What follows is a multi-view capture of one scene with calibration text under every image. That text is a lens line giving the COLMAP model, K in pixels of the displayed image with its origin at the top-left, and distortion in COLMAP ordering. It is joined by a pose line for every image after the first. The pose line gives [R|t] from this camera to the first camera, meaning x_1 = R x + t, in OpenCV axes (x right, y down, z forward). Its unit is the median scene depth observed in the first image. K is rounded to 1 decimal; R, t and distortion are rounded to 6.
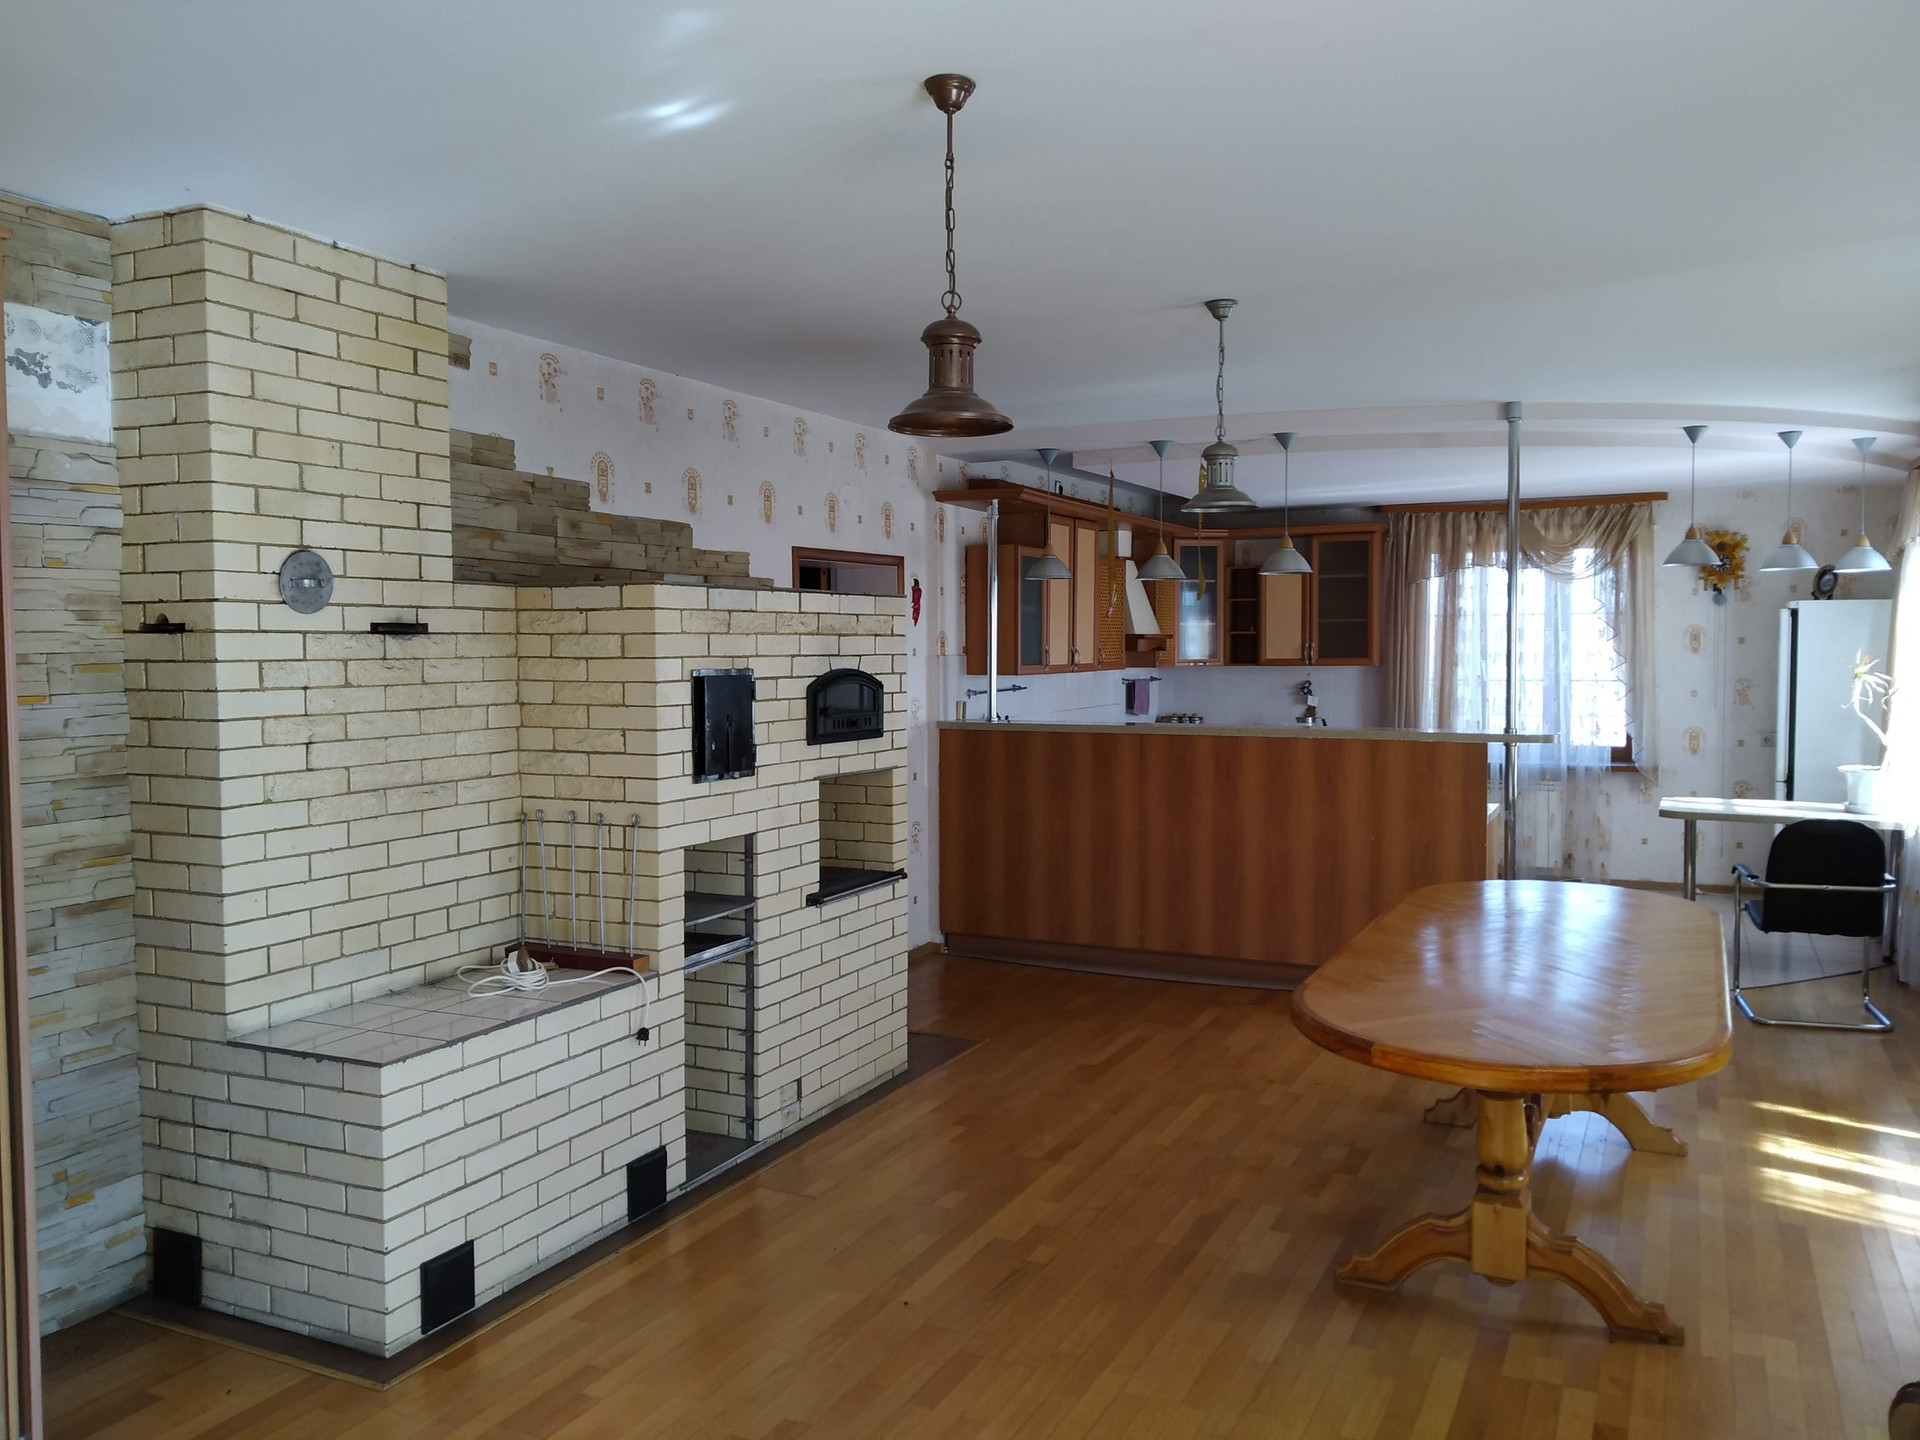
lens RADIAL K [[1483.3, 0, 961.0], [0, 1483.3, 722.4], [0, 0, 1]] dist [0.059064, -0.073165]
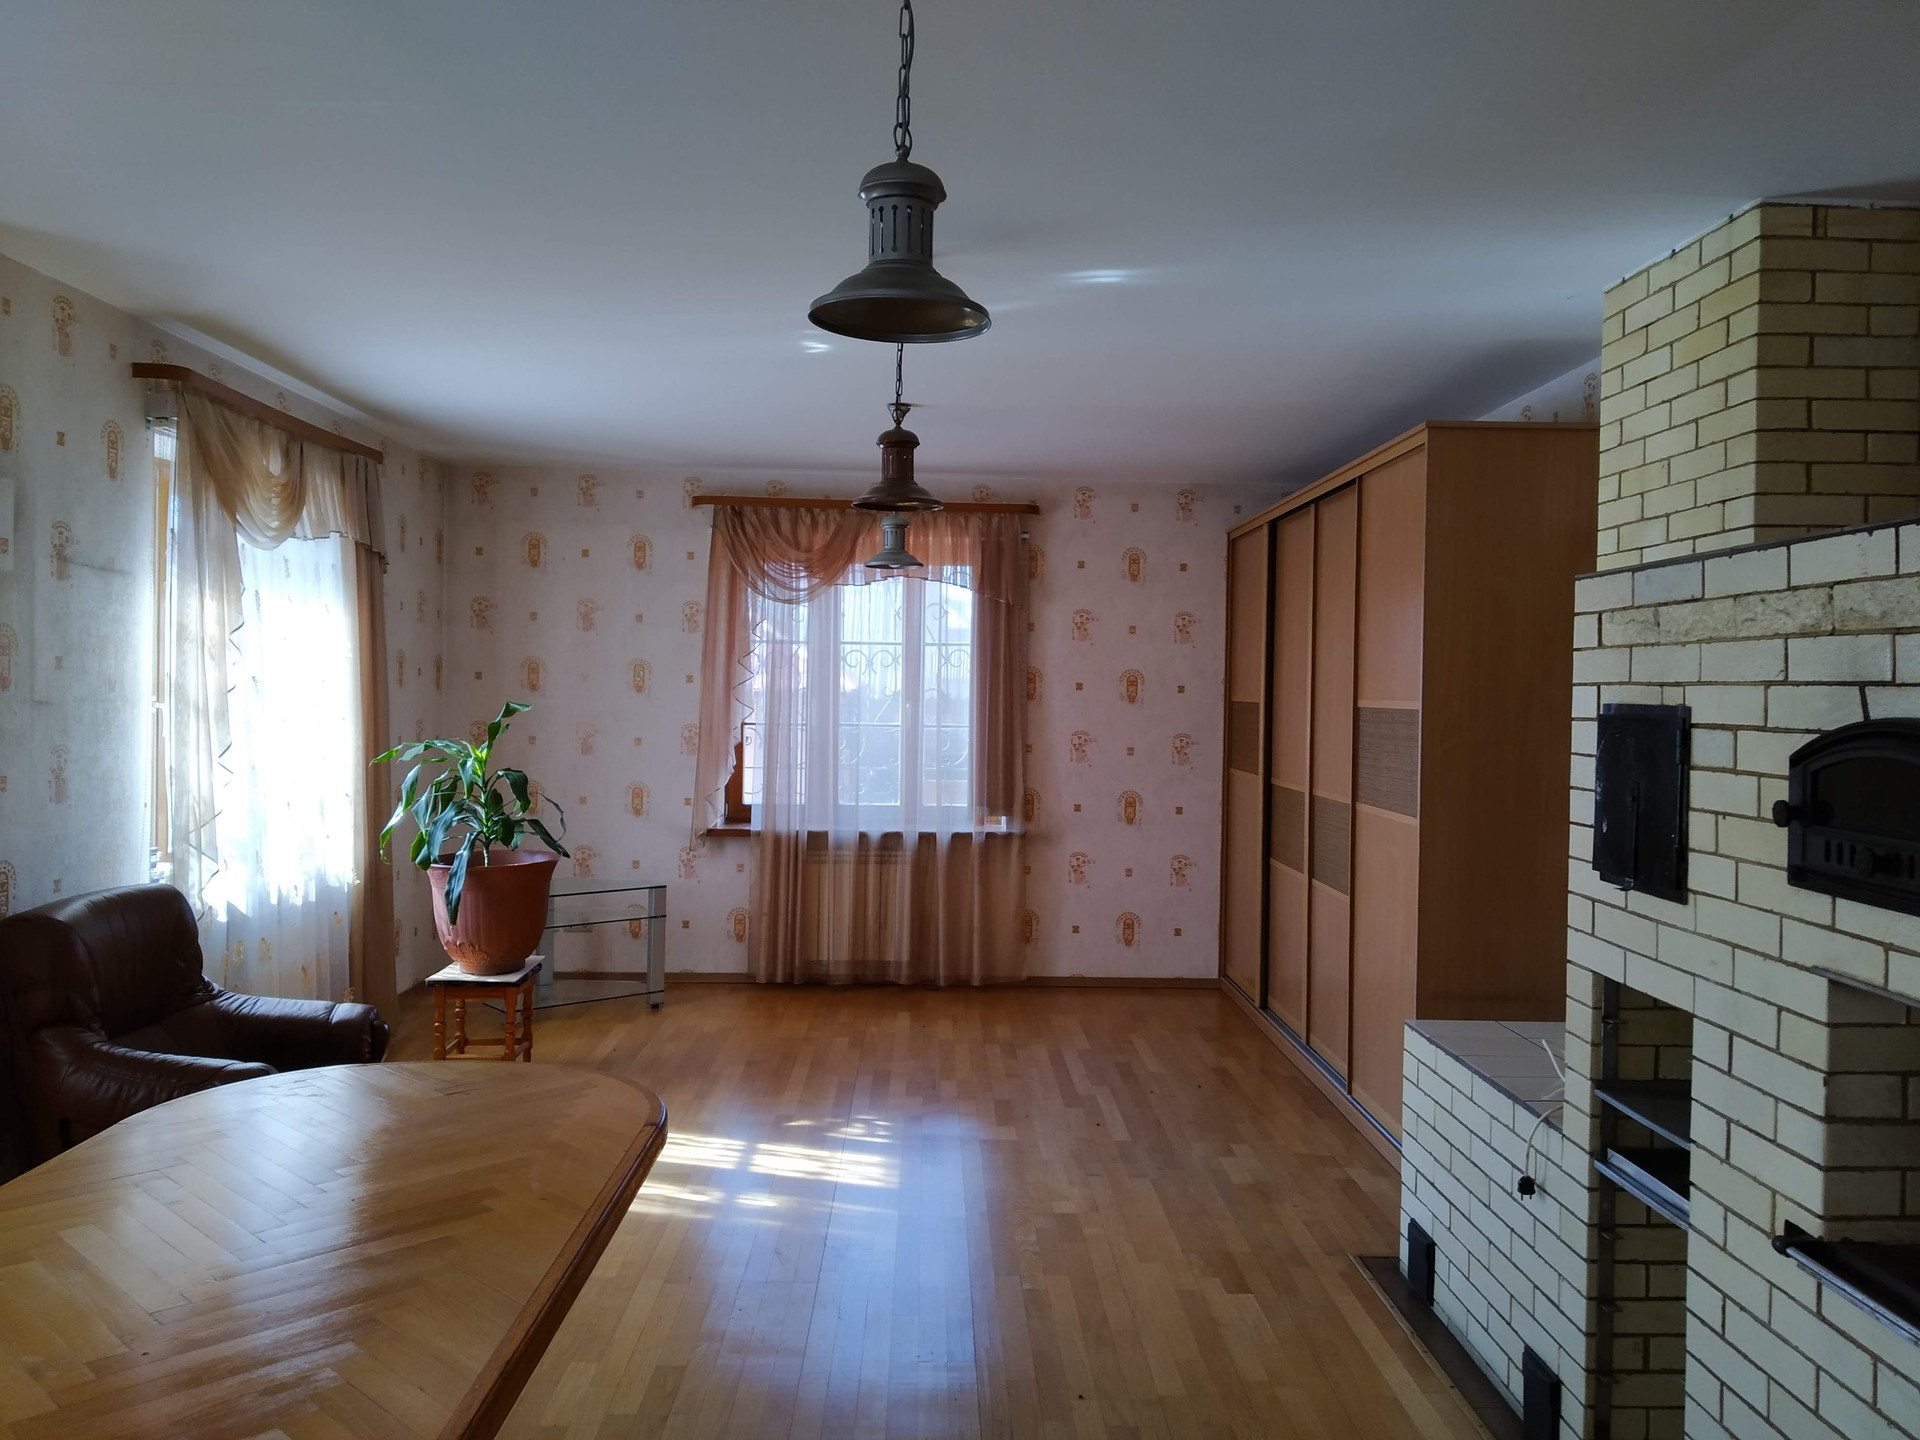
lens RADIAL K [[1483.3, 0, 962.0], [0, 1483.3, 720.7], [0, 0, 1]] dist [0.059064, -0.073165]
pose [[-0.888801, 0.001126, -0.458291, 0.242819], [-0.035388, 0.996843, 0.071079, -0.042453], [0.456924, 0.079393, -0.885955, 0.956701]]
